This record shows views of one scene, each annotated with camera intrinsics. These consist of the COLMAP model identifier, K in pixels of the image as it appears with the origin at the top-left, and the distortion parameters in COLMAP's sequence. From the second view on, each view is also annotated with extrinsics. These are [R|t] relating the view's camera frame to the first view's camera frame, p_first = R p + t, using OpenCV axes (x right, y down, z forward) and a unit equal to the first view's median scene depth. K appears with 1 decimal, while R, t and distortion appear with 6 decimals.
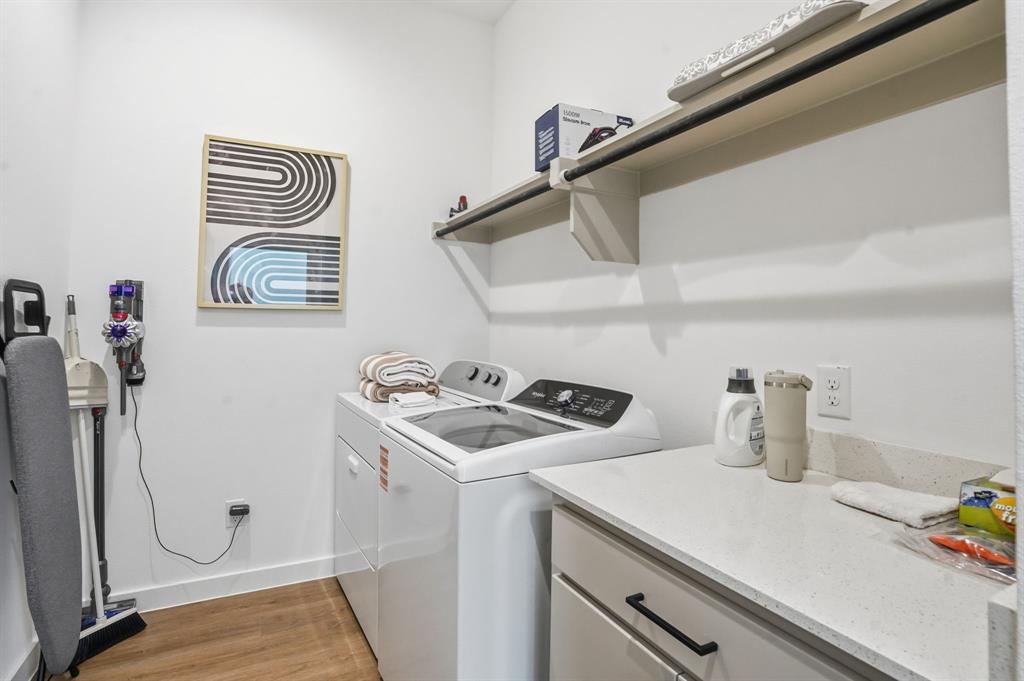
lens RADIAL K [[498.5, 0, 513.9], [0, 498.5, 303.8], [0, 0, 1]] dist [-0.068360, 0.017398]
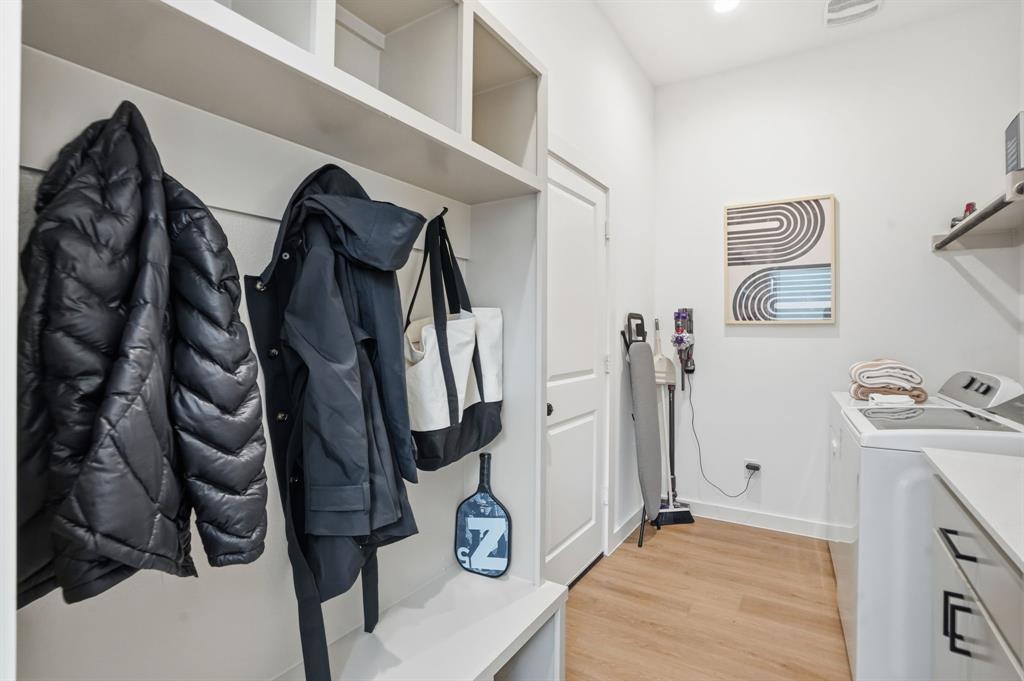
lens RADIAL K [[480.7, 0, 514.9], [0, 480.7, 336.5], [0, 0, 1]] dist [-0.065784, 0.021053]
pose [[0.492803, -0.000385, -0.870141, 0.298406], [0.036205, 0.999143, 0.020062, -0.007568], [0.869388, -0.041390, 0.492394, -0.278847]]
